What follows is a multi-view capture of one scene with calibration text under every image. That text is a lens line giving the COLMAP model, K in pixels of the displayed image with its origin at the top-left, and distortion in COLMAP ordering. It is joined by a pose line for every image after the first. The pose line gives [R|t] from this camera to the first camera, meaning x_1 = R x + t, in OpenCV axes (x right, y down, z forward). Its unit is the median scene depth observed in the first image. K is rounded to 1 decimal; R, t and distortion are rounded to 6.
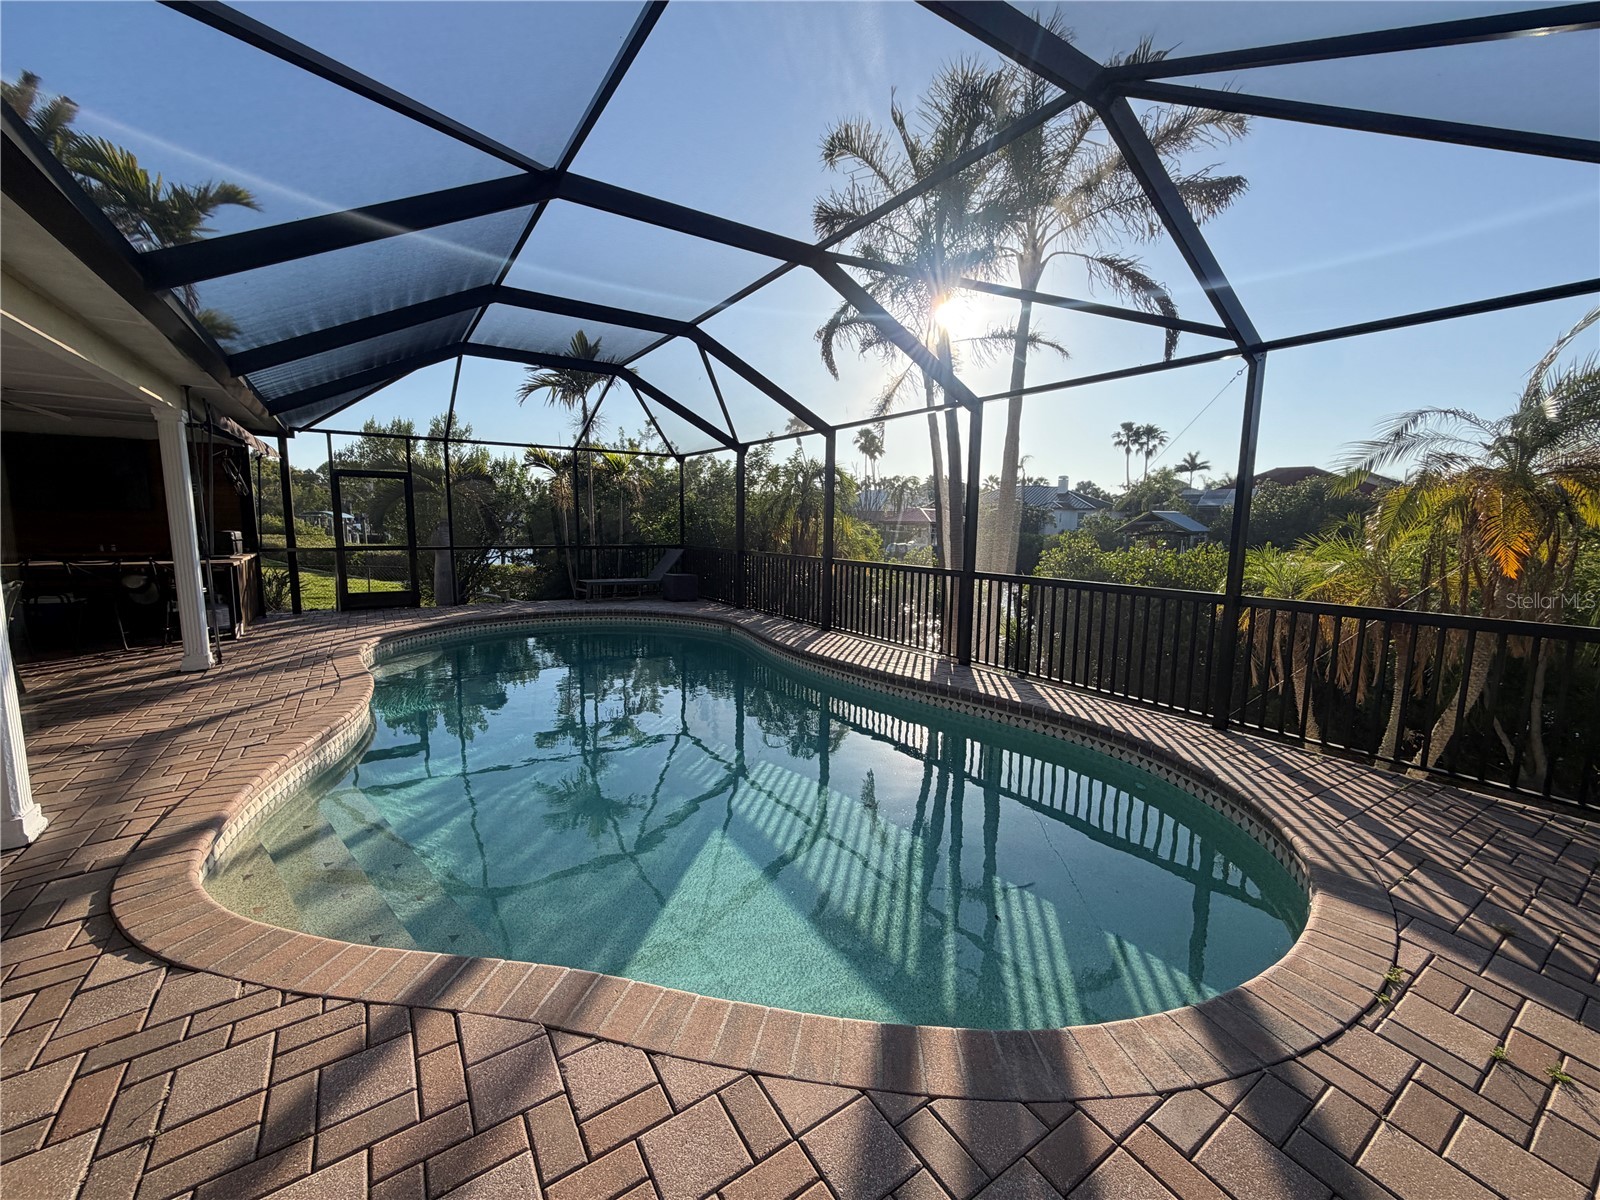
lens RADIAL K [[641.3, 0, 796.4], [0, 641.3, 600.3], [0, 0, 1]] dist [0.001402, 0.000234]
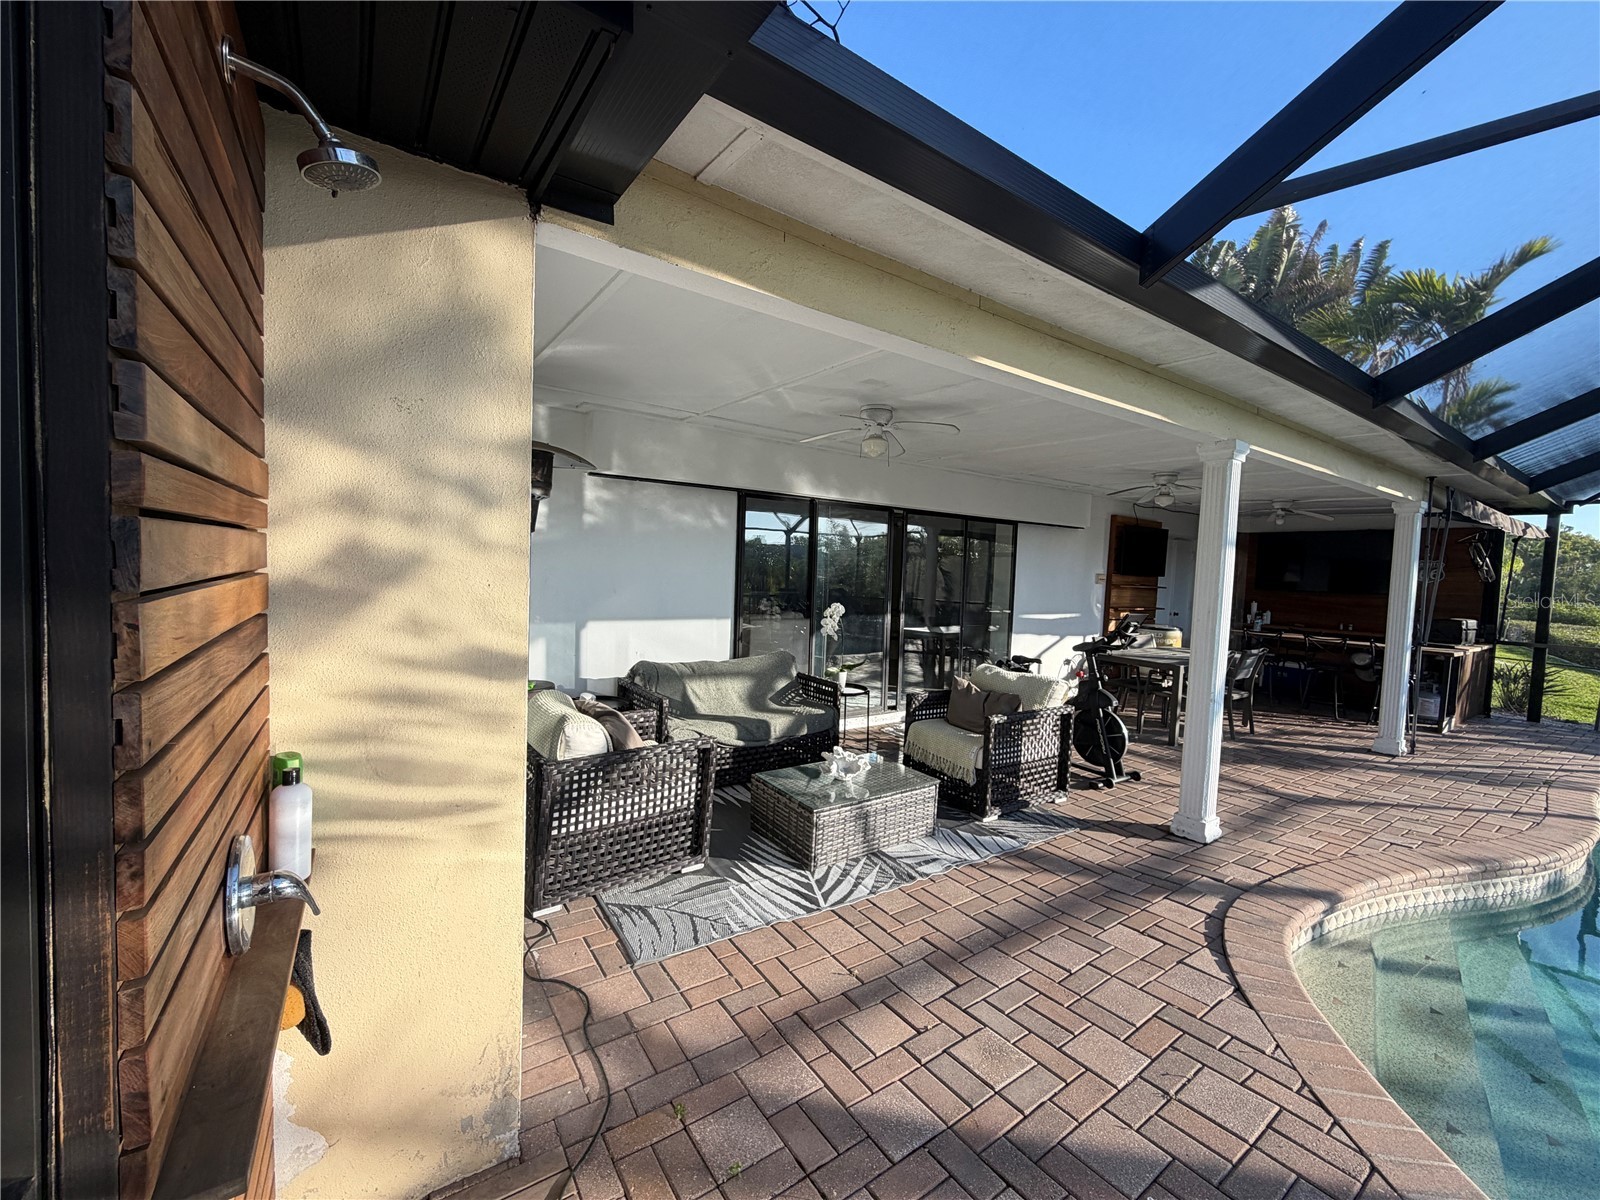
lens RADIAL K [[641.3, 0, 796.4], [0, 641.3, 600.3], [0, 0, 1]] dist [0.001402, 0.000234]
pose [[0.013551, 0.038856, -0.999153, 0.086750], [-0.161242, 0.986252, 0.036168, -0.024360], [0.986822, 0.160615, 0.019630, 0.032721]]
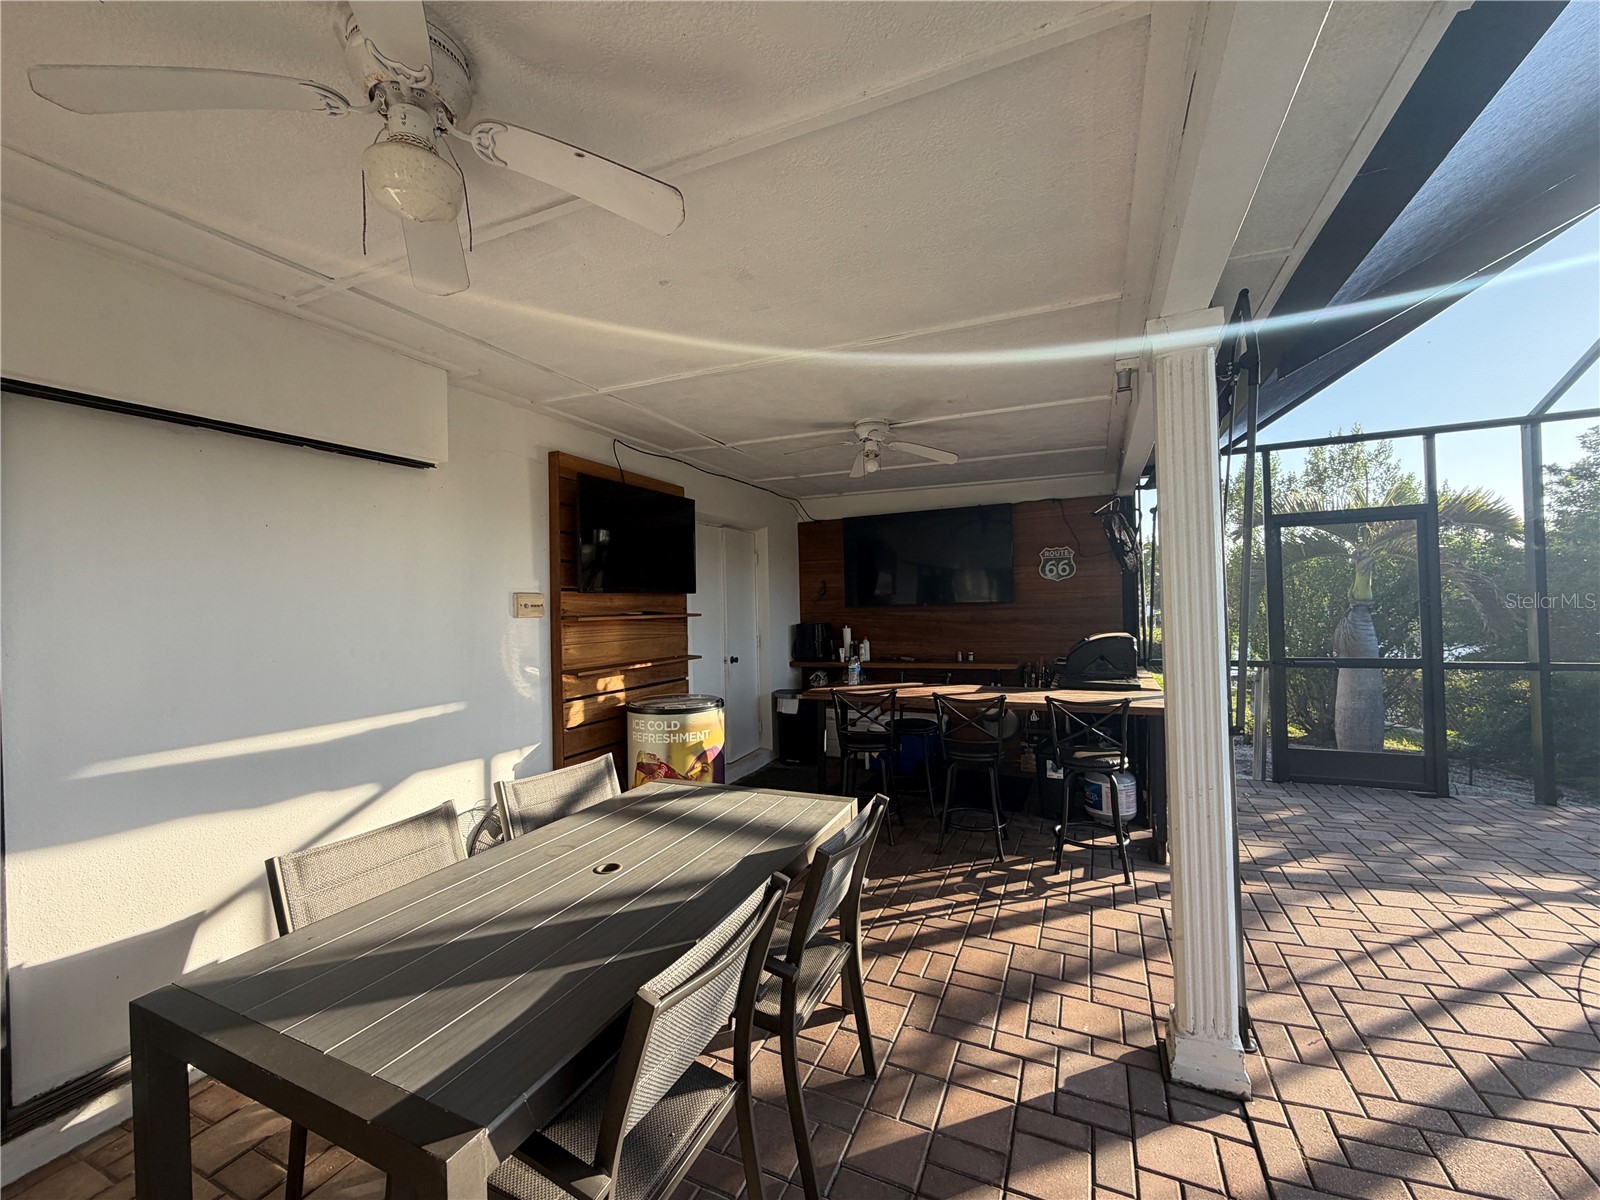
lens RADIAL K [[641.3, 0, 796.4], [0, 641.3, 600.3], [0, 0, 1]] dist [0.001402, 0.000234]
pose [[0.522972, -0.028998, -0.851856, -1.132869], [-0.076153, 0.993835, -0.080583, -0.146335], [0.848941, 0.107014, 0.517540, 0.934459]]
